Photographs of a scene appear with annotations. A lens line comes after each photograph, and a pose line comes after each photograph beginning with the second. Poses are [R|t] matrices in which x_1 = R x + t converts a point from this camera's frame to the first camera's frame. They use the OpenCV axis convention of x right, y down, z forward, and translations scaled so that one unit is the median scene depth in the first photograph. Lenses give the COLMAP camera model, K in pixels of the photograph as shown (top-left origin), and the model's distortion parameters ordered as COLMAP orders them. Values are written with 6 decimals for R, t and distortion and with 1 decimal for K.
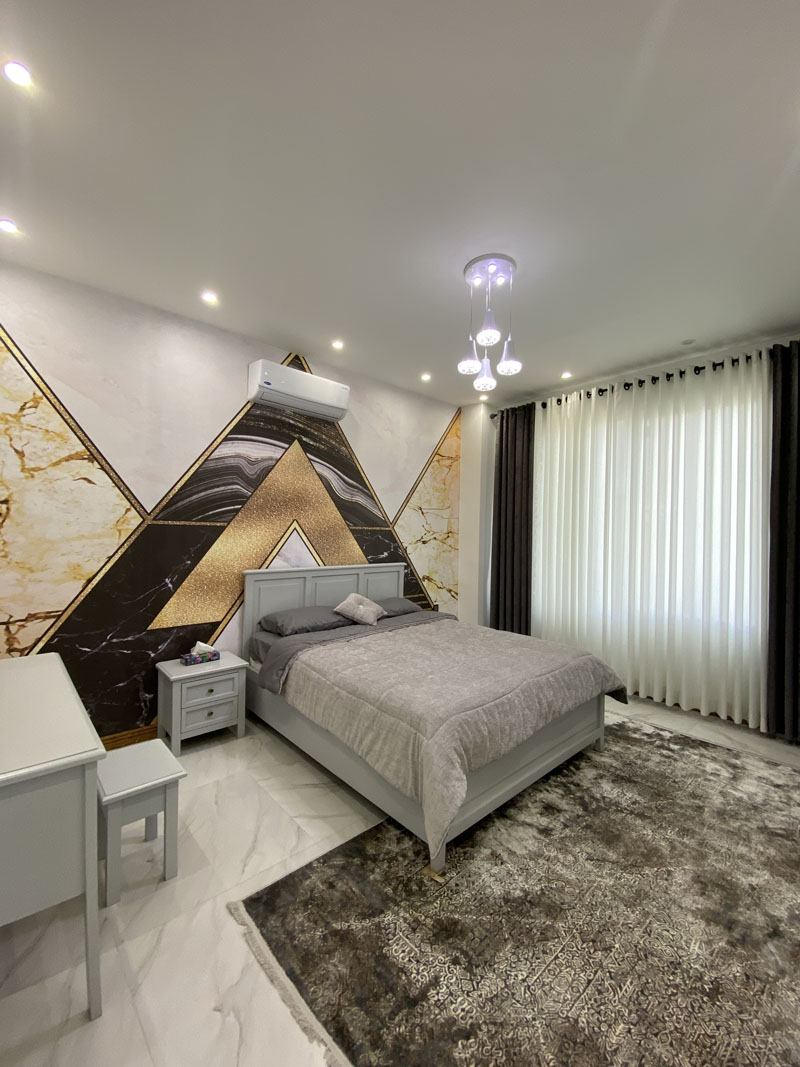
lens RADIAL K [[427.9, 0, 386.6], [0, 427.9, 531.8], [0, 0, 1]] dist [0.003200, -0.018115]
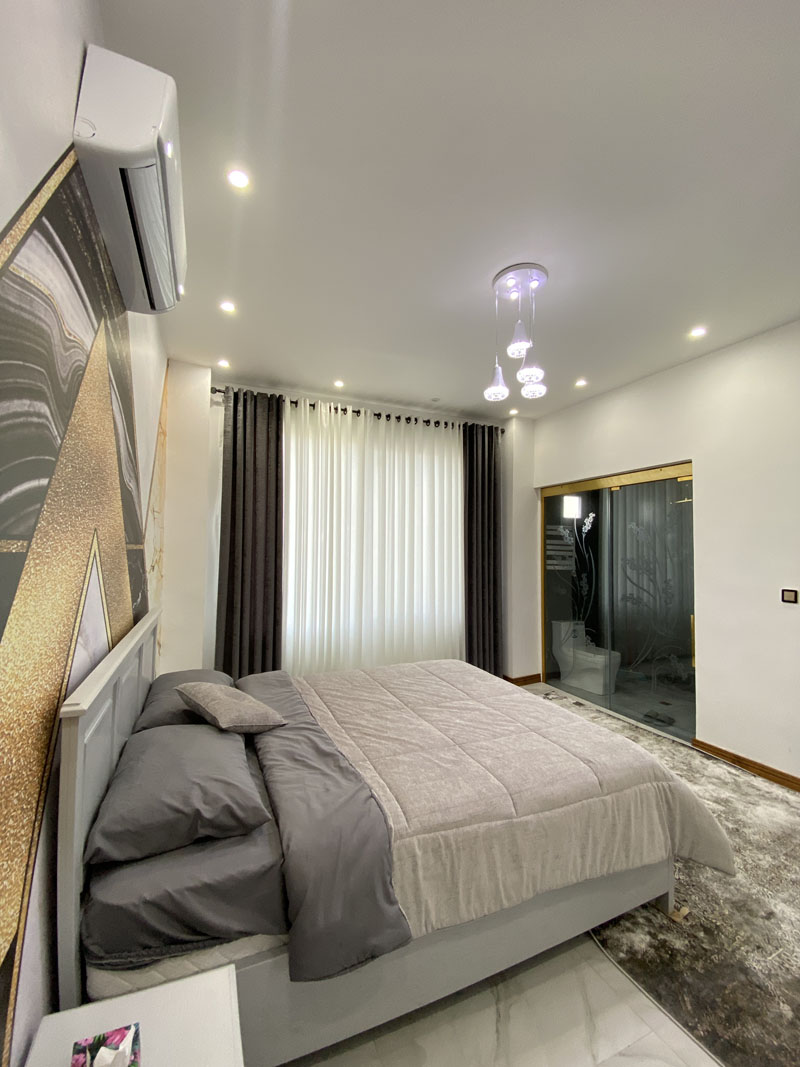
lens RADIAL K [[427.9, 0, 386.6], [0, 427.9, 531.8], [0, 0, 1]] dist [0.003200, -0.018115]
pose [[0.307836, 0.019250, 0.951245, -0.504906], [-0.013169, 0.999786, -0.015971, -0.023364], [-0.951348, -0.007611, 0.308024, 0.670363]]
